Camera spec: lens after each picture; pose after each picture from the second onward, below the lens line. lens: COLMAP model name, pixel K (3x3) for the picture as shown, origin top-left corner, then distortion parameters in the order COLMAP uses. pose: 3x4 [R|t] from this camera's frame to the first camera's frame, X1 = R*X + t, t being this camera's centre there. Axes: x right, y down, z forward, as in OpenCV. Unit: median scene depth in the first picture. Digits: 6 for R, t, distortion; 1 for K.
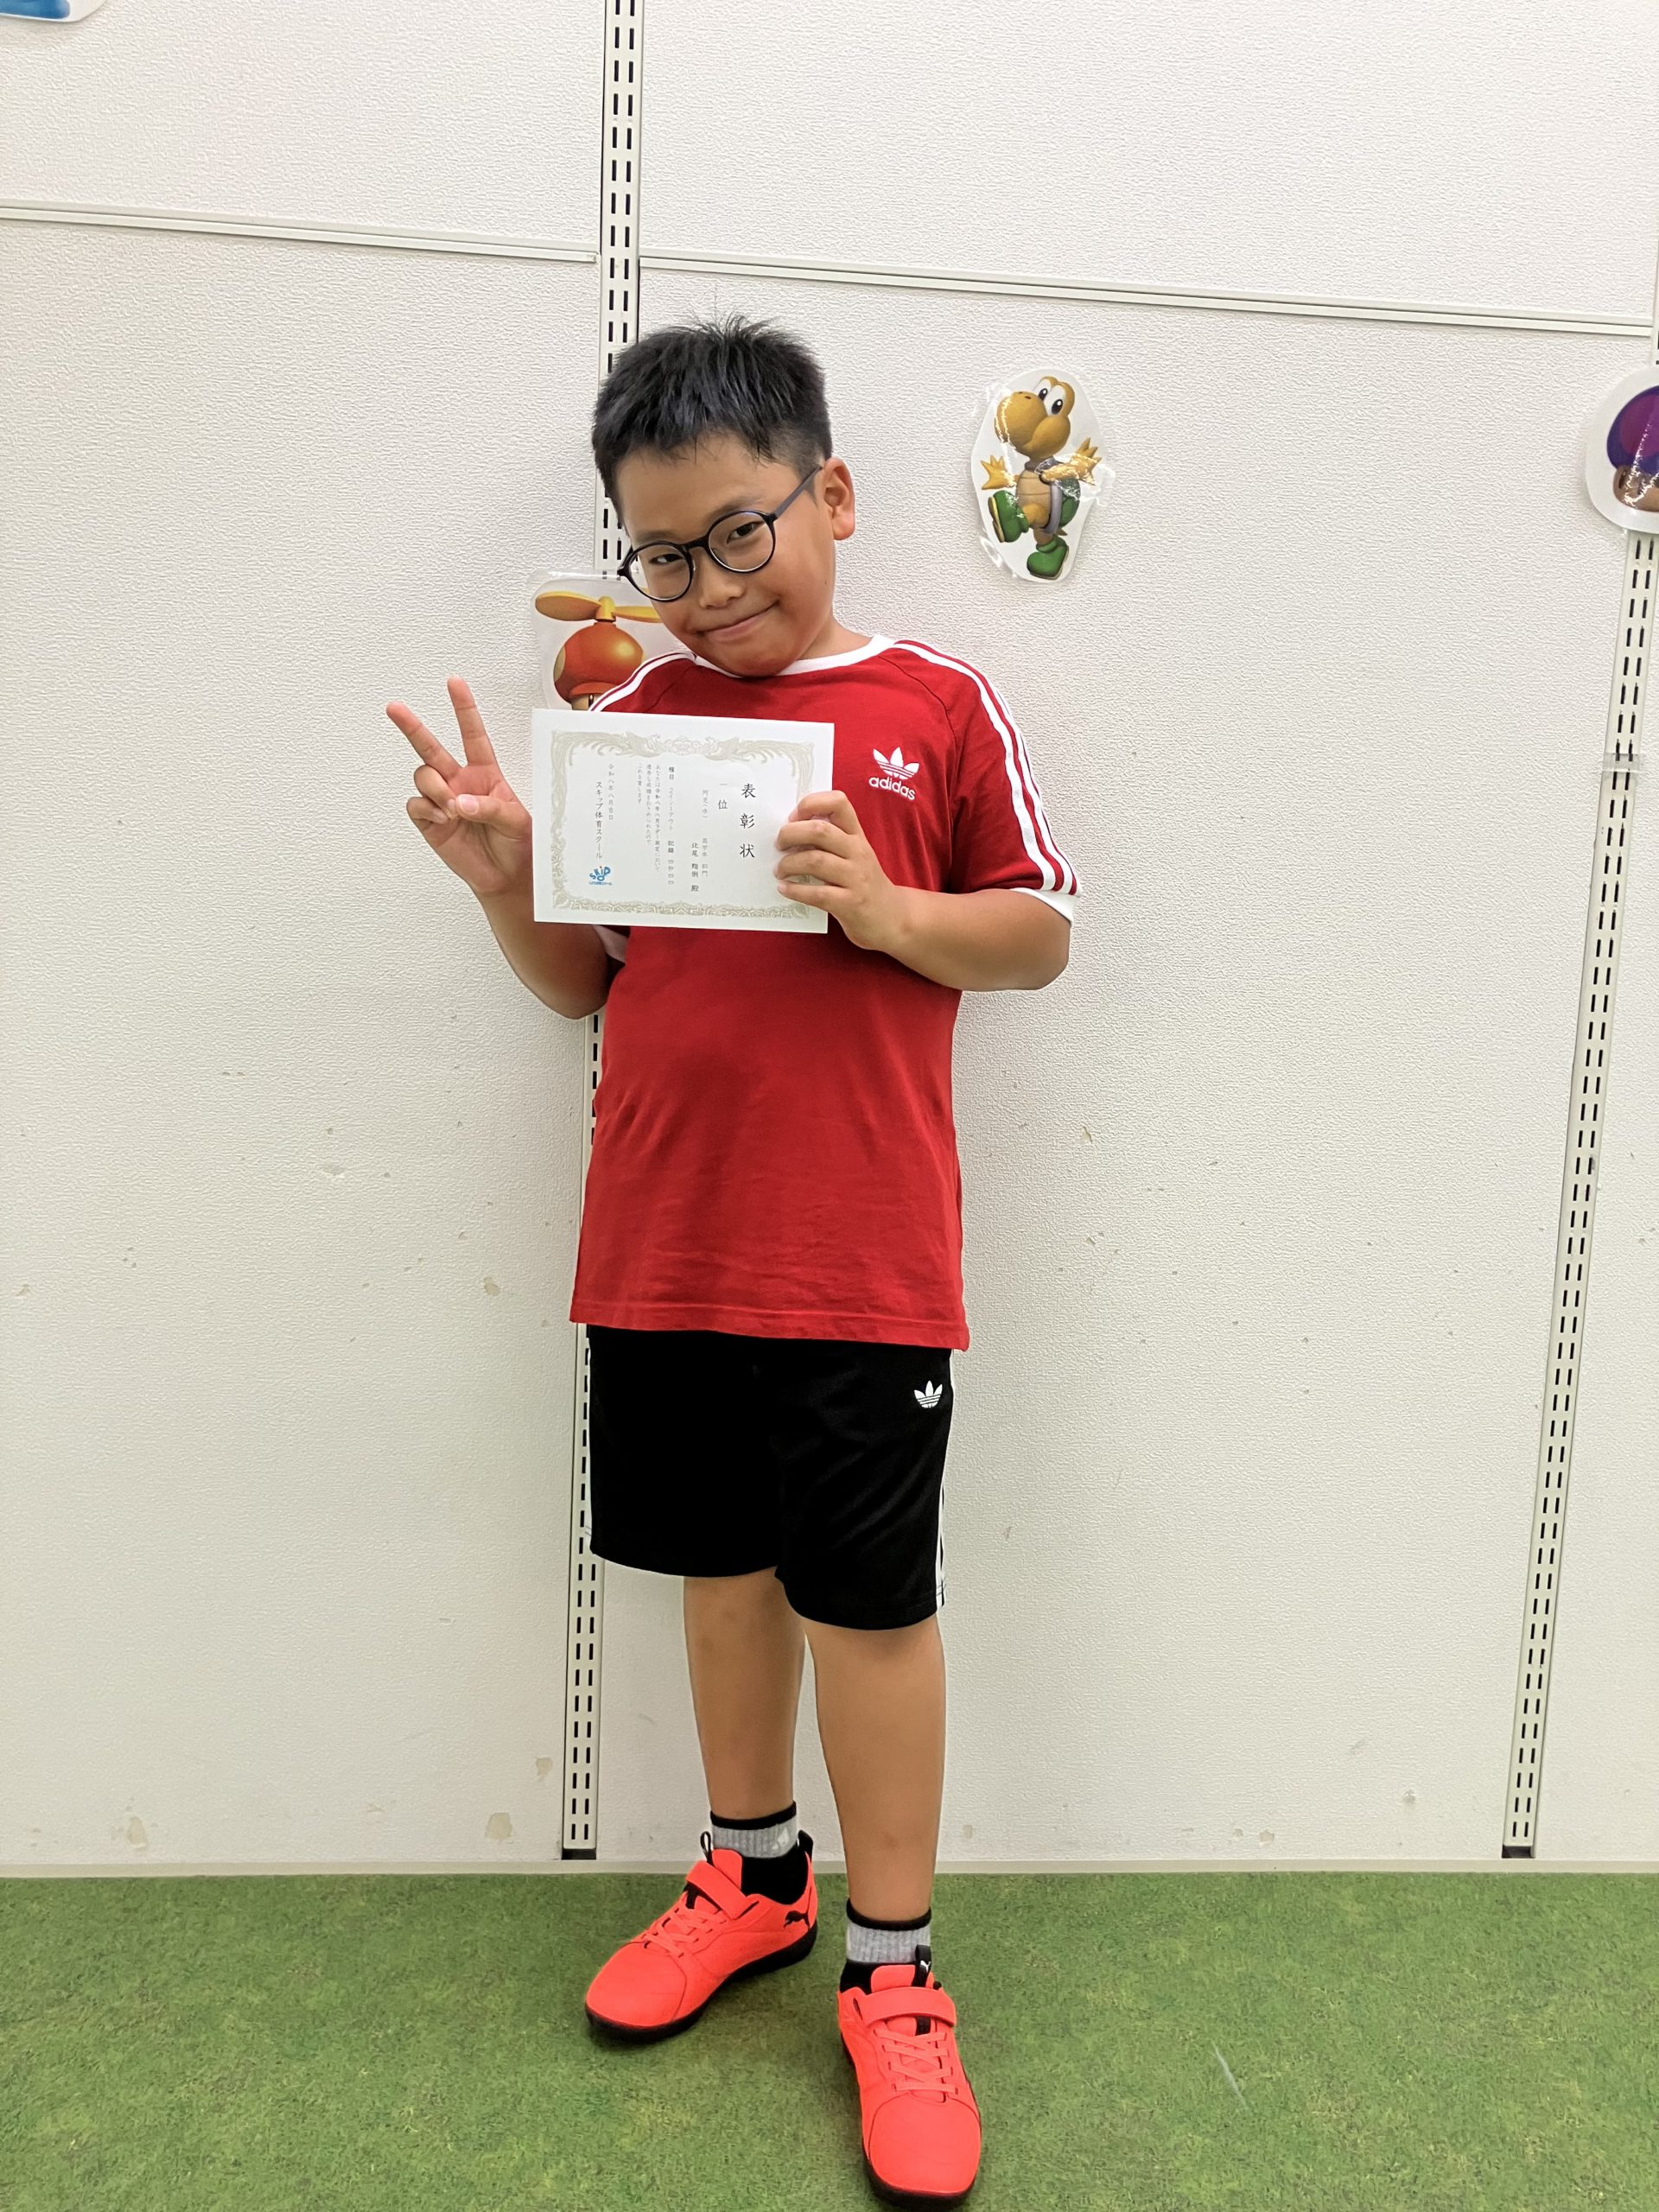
lens RADIAL K [[1814.1, 0, 848.6], [0, 1814.1, 1094.7], [0, 0, 1]] dist [0.000485, 0.006662]
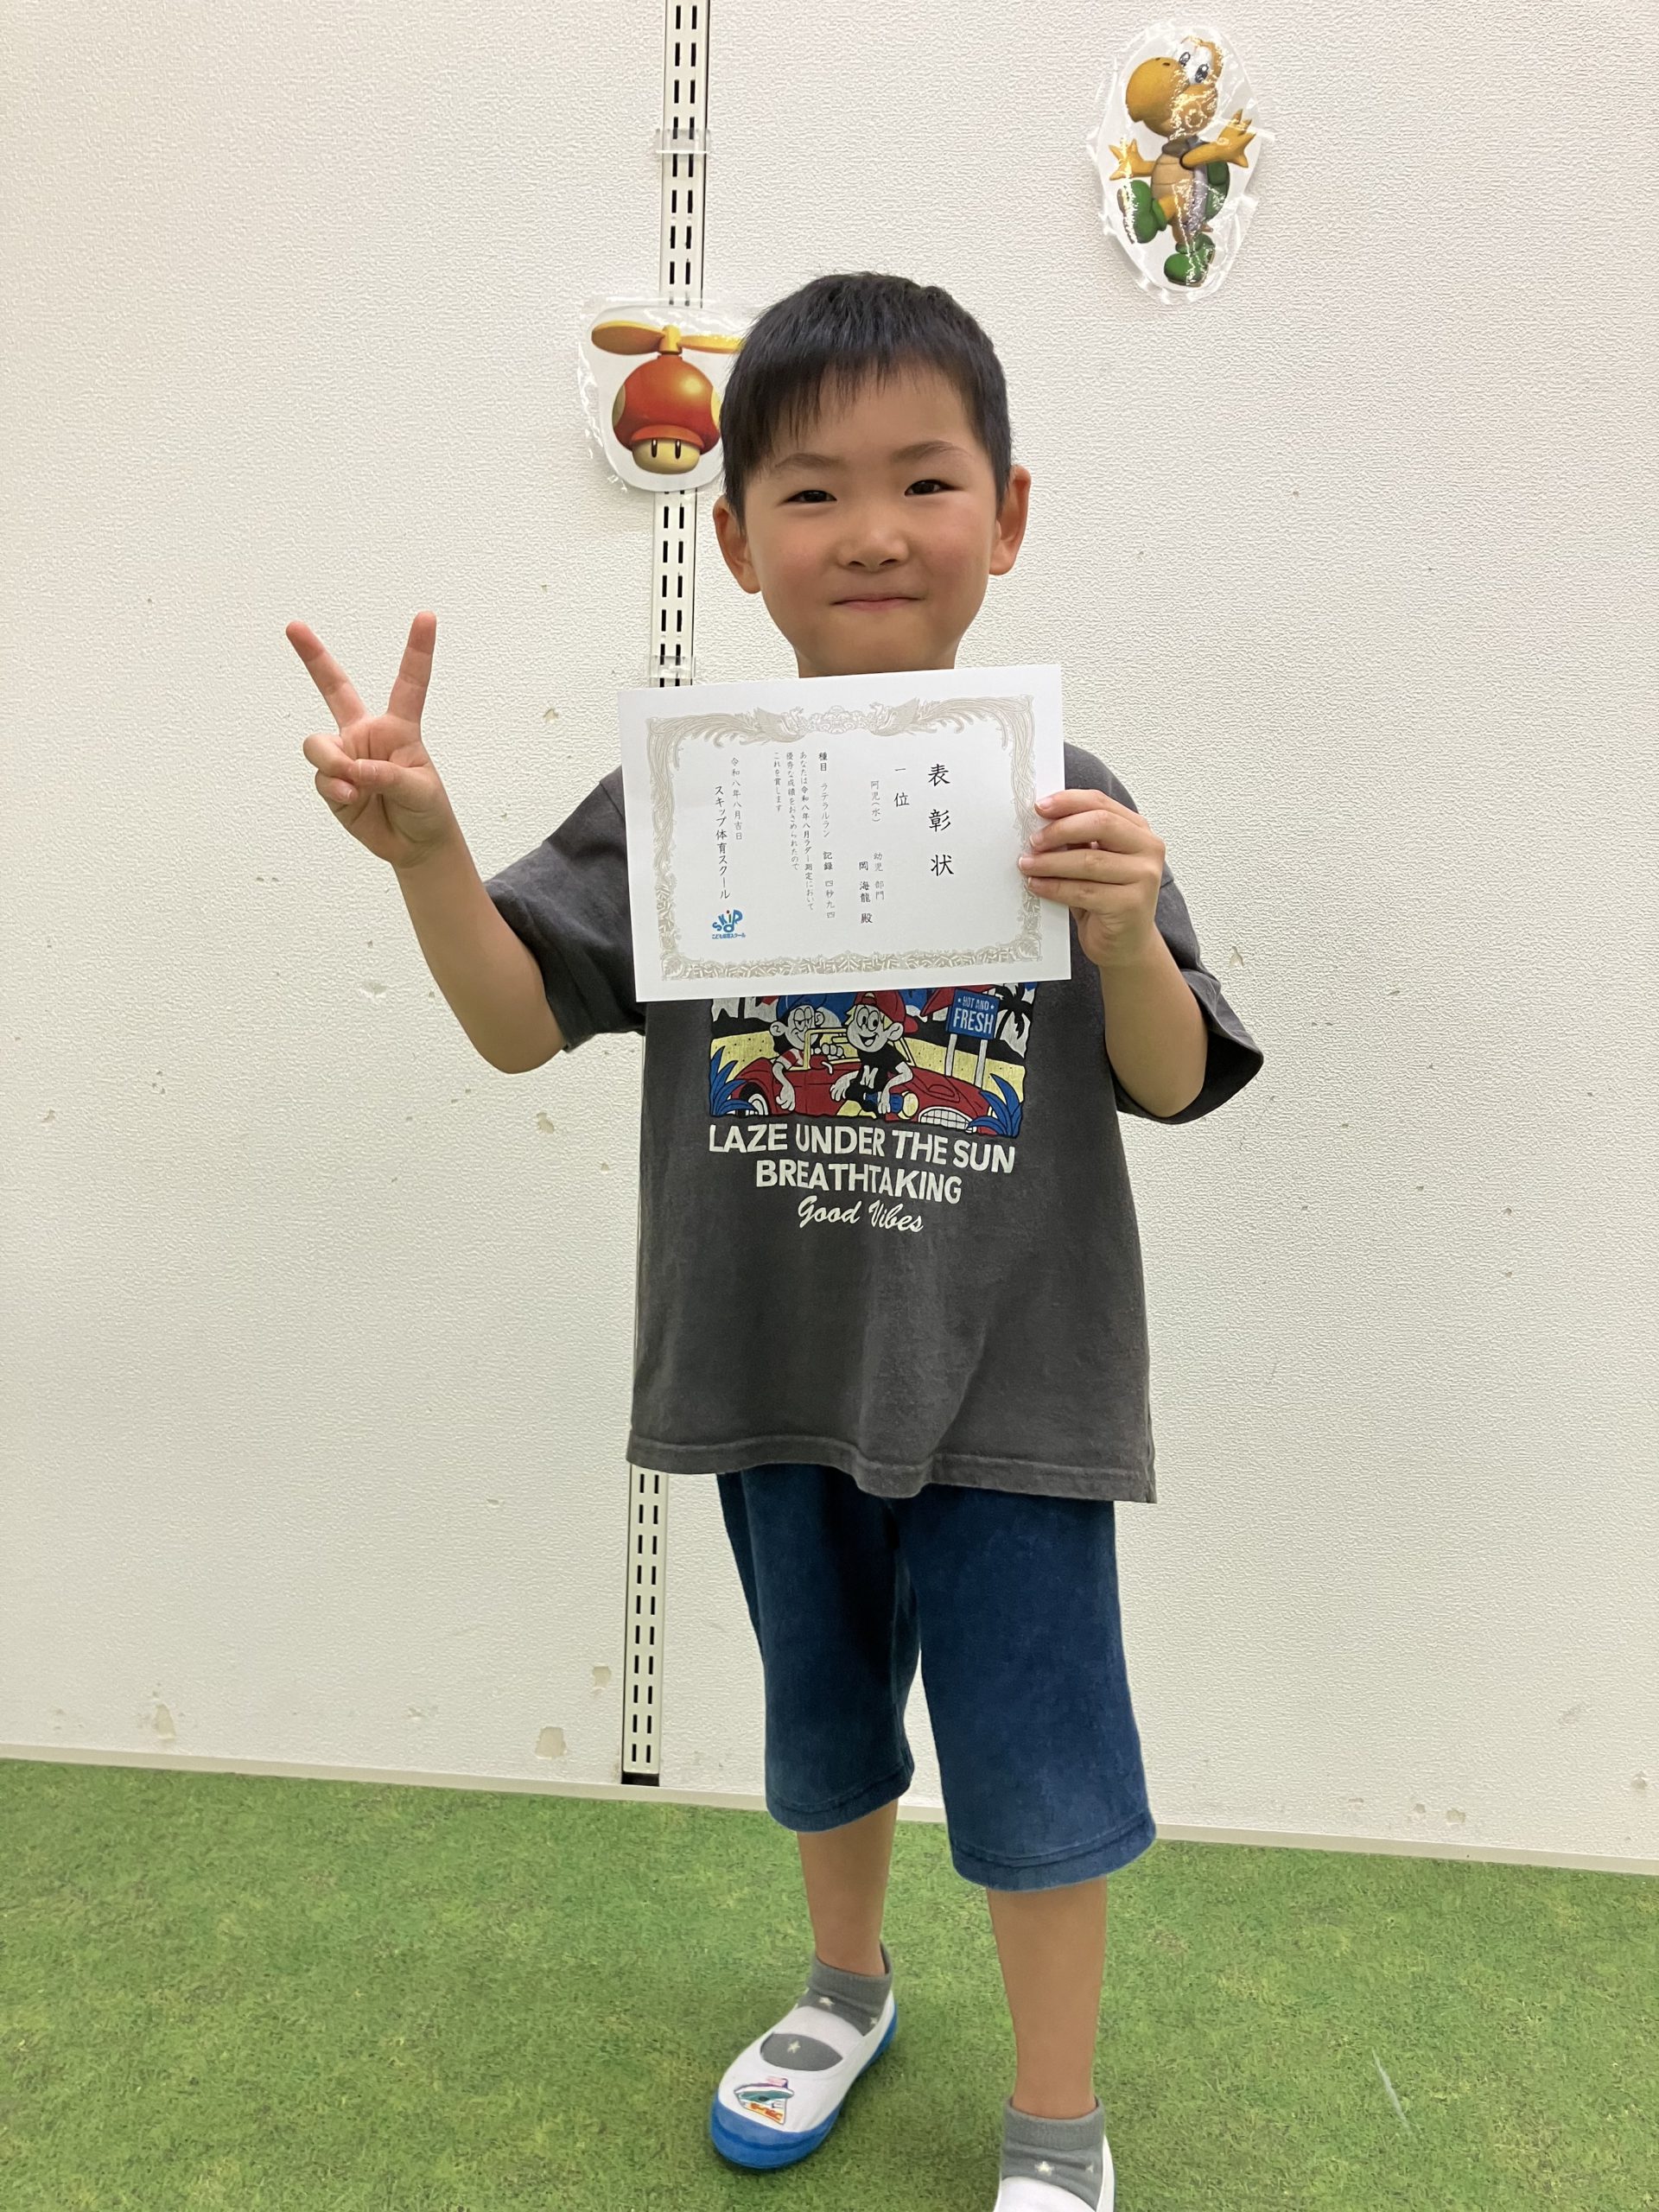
lens RADIAL K [[1839.0, 0, 802.1], [0, 1839.0, 1074.8], [0, 0, 1]] dist [-0.011808, 0.039427]
pose [[0.988852, 0.010369, -0.148538, 0.062839], [-0.012158, 0.999864, -0.011141, 0.093792], [0.148402, 0.012823, 0.988844, 0.137519]]
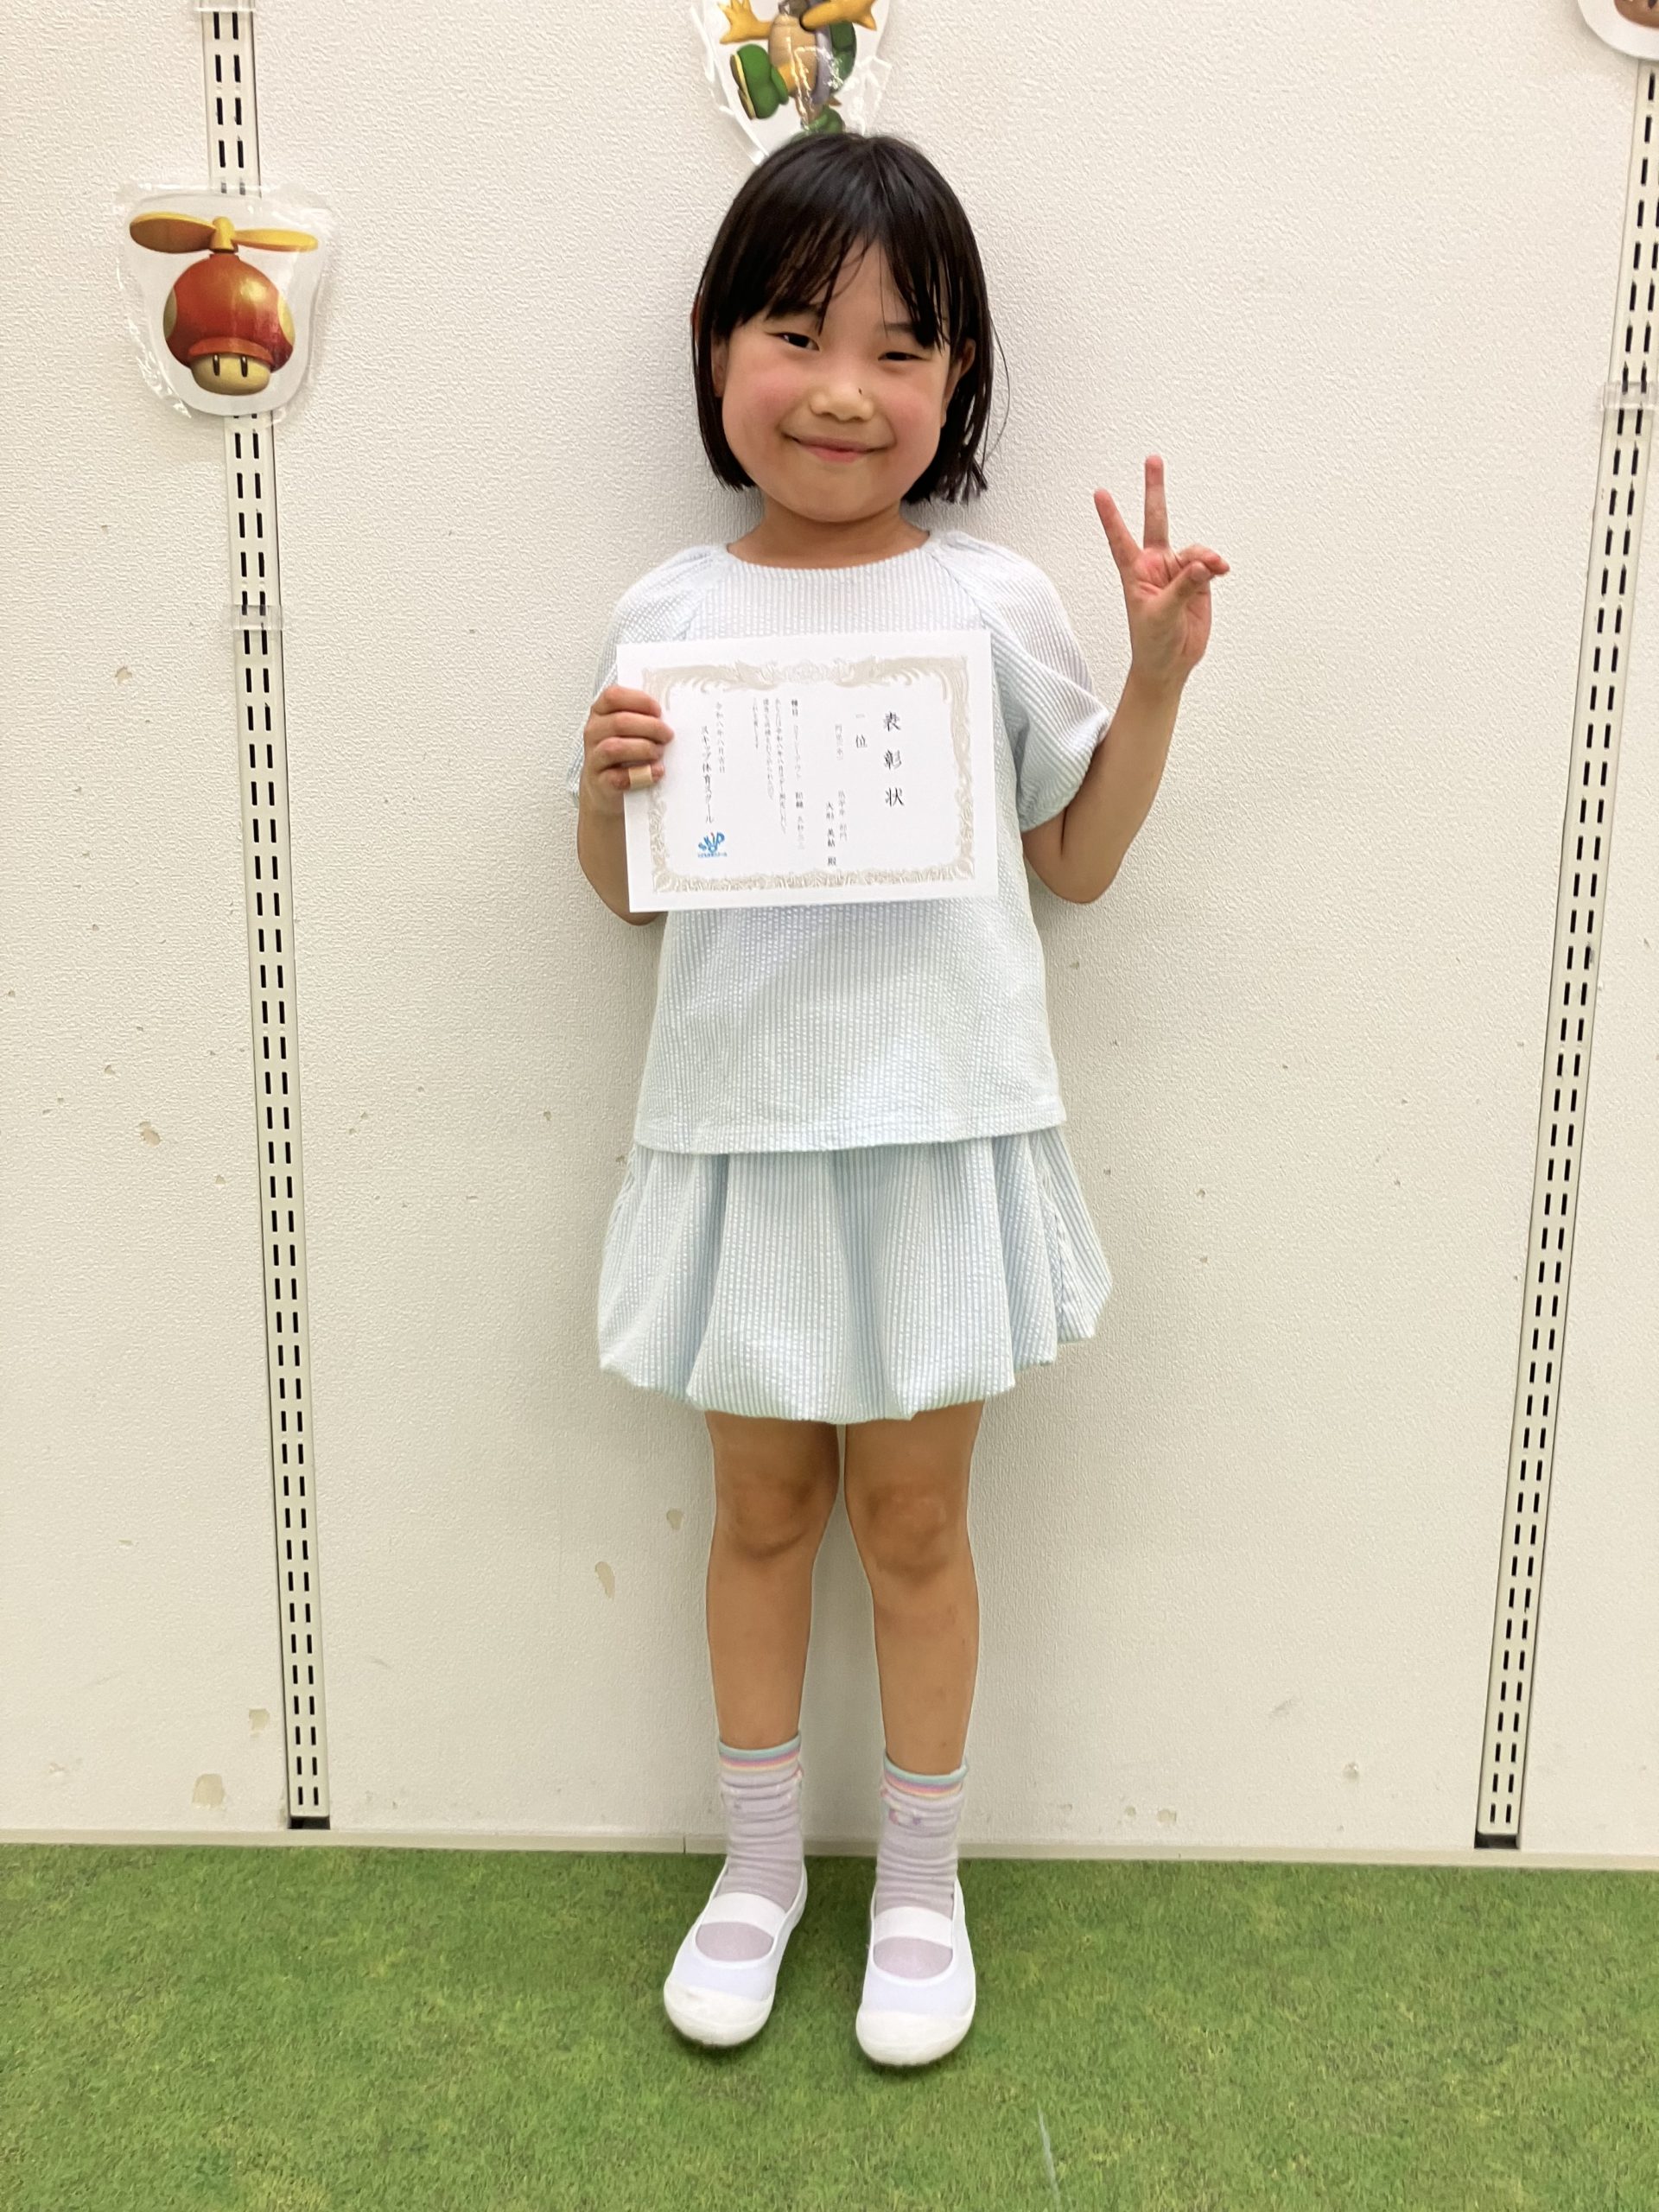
lens RADIAL K [[1833.2, 0, 826.3], [0, 1833.2, 1064.9], [0, 0, 1]] dist [0.041633, -0.056643]
pose [[0.996104, -0.012821, -0.087250, 0.175199], [0.018415, 0.997804, 0.063617, 0.031420], [0.086243, -0.064976, 0.994153, 0.233978]]
